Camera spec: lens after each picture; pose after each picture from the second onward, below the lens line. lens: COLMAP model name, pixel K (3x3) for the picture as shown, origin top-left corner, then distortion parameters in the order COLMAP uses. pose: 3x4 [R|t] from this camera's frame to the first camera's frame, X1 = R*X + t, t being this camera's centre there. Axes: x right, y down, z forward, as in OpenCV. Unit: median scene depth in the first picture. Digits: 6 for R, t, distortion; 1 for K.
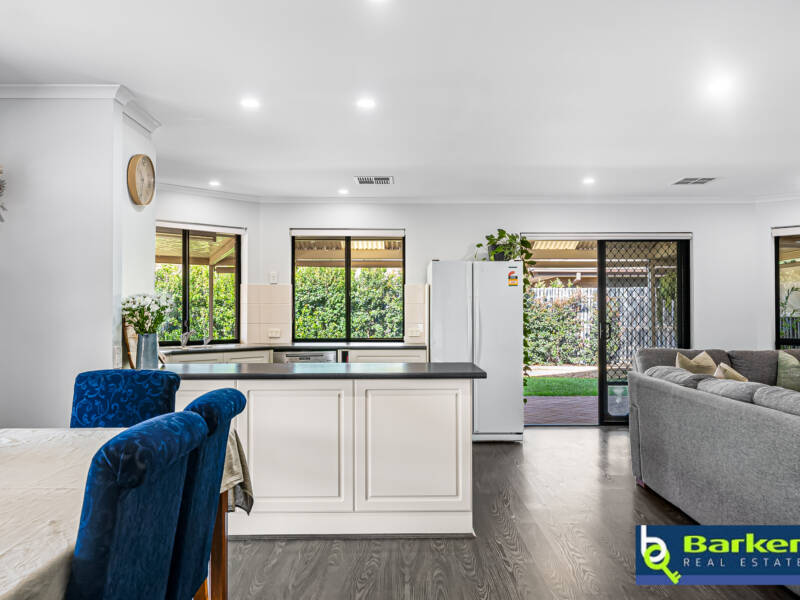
lens RADIAL K [[667.2, 0, 416.2], [0, 667.2, 305.8], [0, 0, 1]] dist [-0.013112, 0.006957]
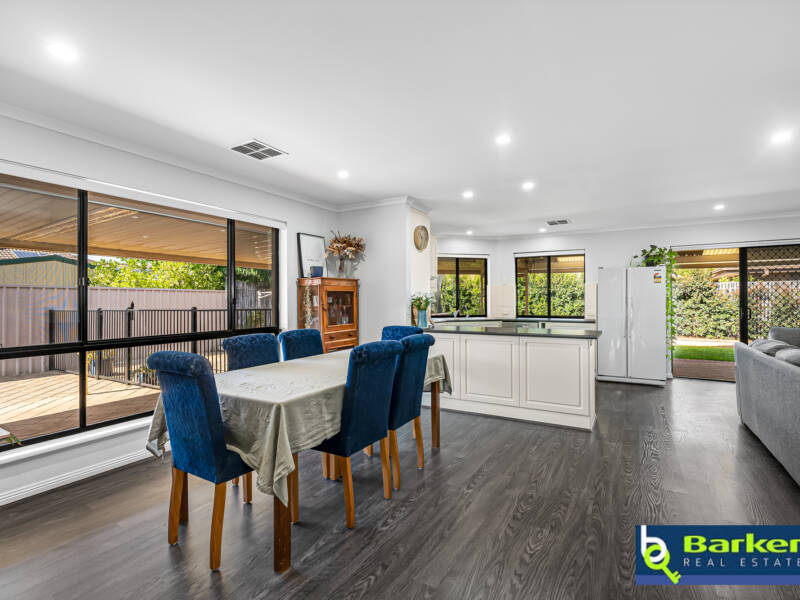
lens RADIAL K [[399.9, 0, 402.7], [0, 399.9, 301.0], [0, 0, 1]] dist [0.001906, -0.001222]
pose [[0.854151, 0.000208, -0.520025, 0.120670], [0.006007, 0.999929, 0.010265, -0.001020], [0.519990, -0.011892, 0.854089, -0.071754]]
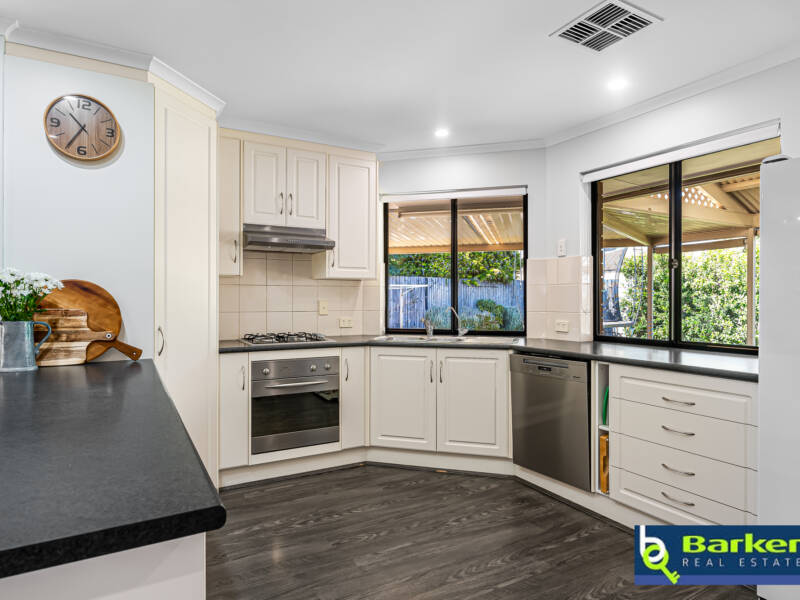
lens RADIAL K [[482.0, 0, 397.4], [0, 482.0, 299.3], [0, 0, 1]] dist [0.001815, 0.000737]
pose [[0.467762, -0.000932, -0.883854, 0.170460], [0.006973, 0.999972, 0.002636, 0.011316], [0.883827, -0.007396, 0.467756, 0.651581]]
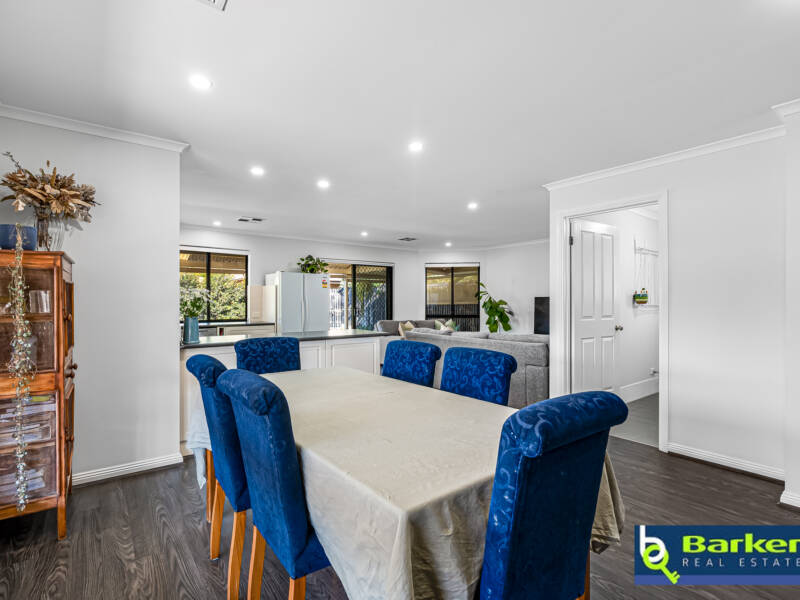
lens RADIAL K [[399.9, 0, 406.2], [0, 399.9, 304.5], [0, 0, 1]] dist [0.001906, -0.001222]
pose [[0.795626, -0.002259, 0.605784, -0.324172], [-0.005705, 0.999921, 0.011222, 0.001283], [-0.605761, -0.012384, 0.795550, 0.010363]]
